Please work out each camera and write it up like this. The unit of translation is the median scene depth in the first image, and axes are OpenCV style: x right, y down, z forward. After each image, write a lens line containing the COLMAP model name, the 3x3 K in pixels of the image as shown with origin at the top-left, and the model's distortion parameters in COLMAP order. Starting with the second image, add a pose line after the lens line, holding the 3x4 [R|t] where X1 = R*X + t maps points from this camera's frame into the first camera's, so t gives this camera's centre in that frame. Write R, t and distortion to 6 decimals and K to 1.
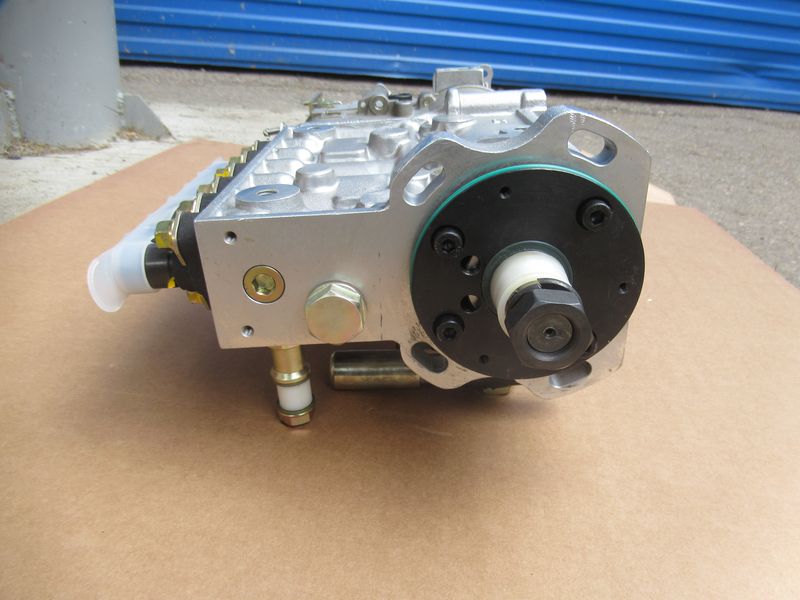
lens RADIAL K [[587.3, 0, 400.0], [0, 587.3, 300.0], [0, 0, 1]] dist [-0.005126, -0.002590]
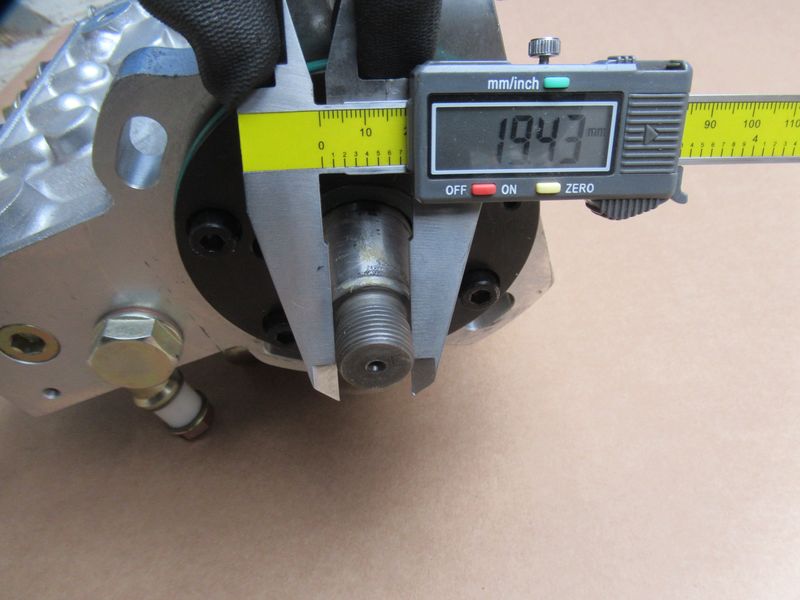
lens RADIAL K [[587.3, 0, 400.0], [0, 587.3, 300.0], [0, 0, 1]] dist [-0.005126, -0.002590]
pose [[0.950231, -0.284146, -0.127755, 0.282052], [0.310667, 0.894977, 0.320159, -0.146181], [0.023366, -0.343914, 0.938710, 0.328190]]
